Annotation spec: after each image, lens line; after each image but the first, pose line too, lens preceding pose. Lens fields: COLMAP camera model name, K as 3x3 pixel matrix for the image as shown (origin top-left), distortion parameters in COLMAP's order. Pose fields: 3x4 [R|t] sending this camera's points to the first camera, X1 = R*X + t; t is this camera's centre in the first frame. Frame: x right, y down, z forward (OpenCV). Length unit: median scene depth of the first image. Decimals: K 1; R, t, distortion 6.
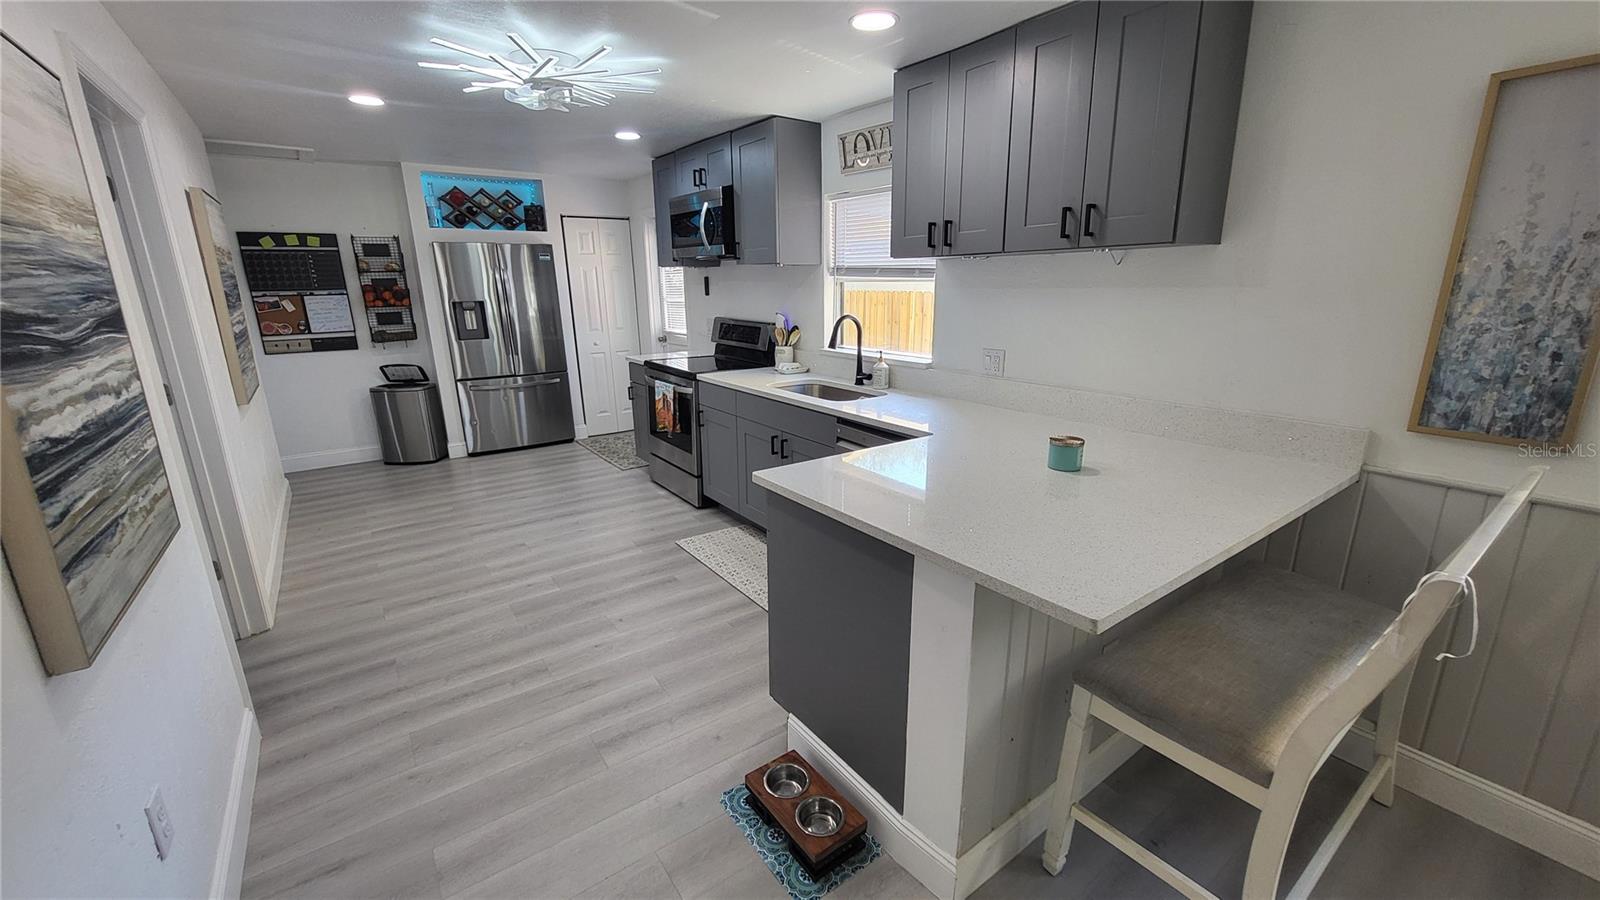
lens RADIAL K [[628.9, 0, 804.3], [0, 628.9, 447.2], [0, 0, 1]] dist [0.004810, -0.001108]
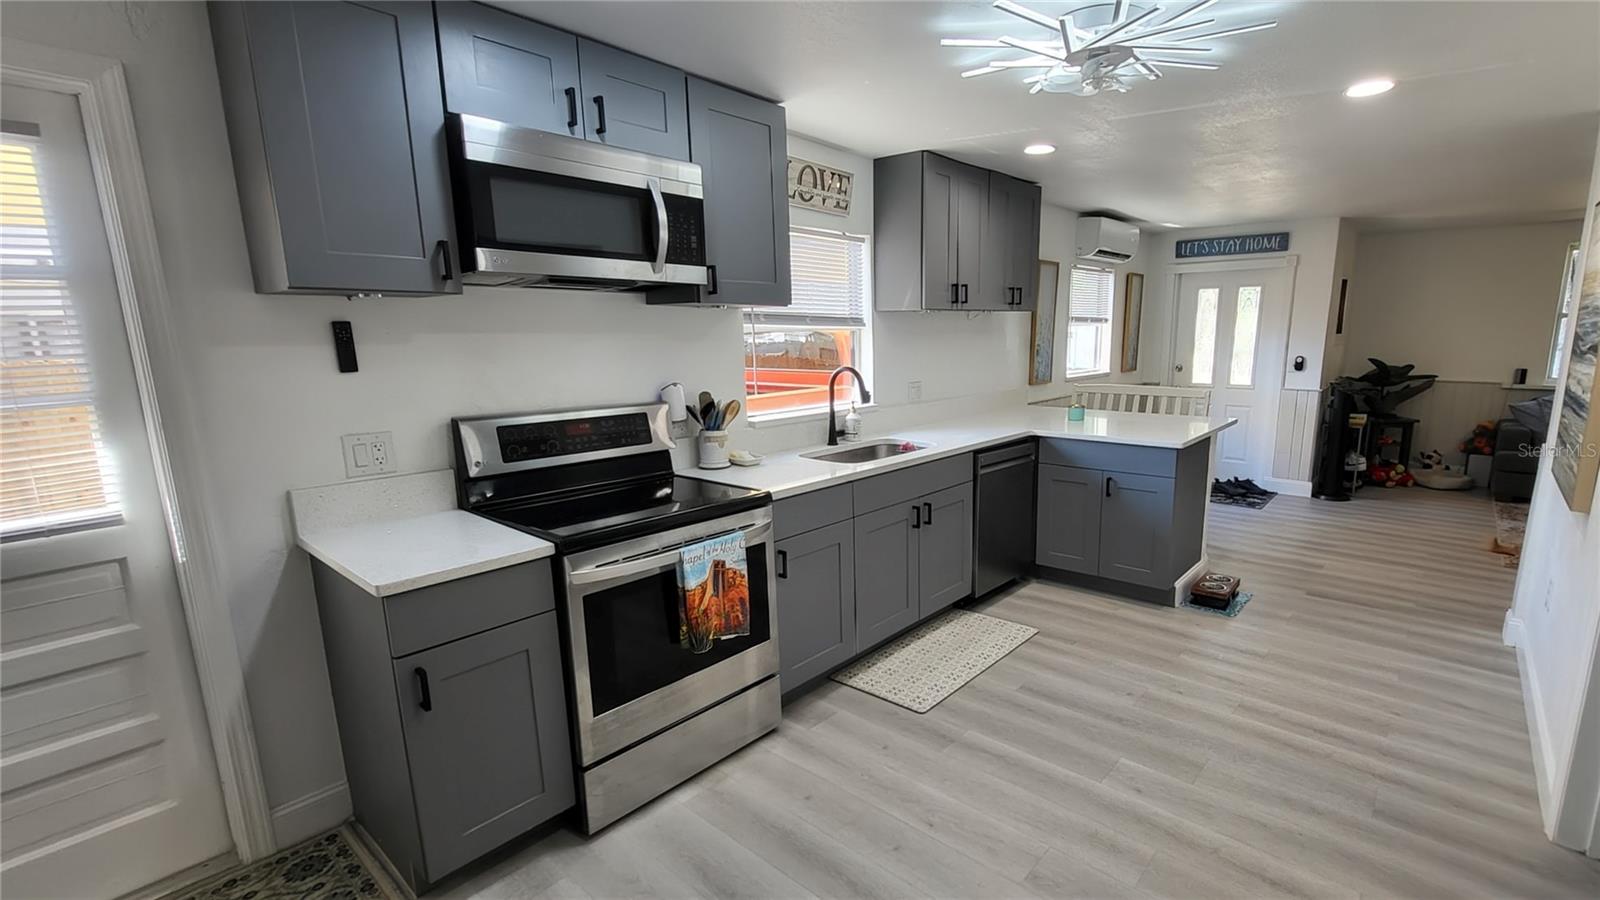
lens RADIAL K [[720.9, 0, 860.7], [0, 720.9, 467.0], [0, 0, 1]] dist [0.003589, 0.000399]
pose [[-0.245252, -0.181198, 0.952375, -0.971645], [0.251605, 0.936819, 0.243031, -0.332180], [-0.936241, 0.299226, -0.184166, 1.250351]]
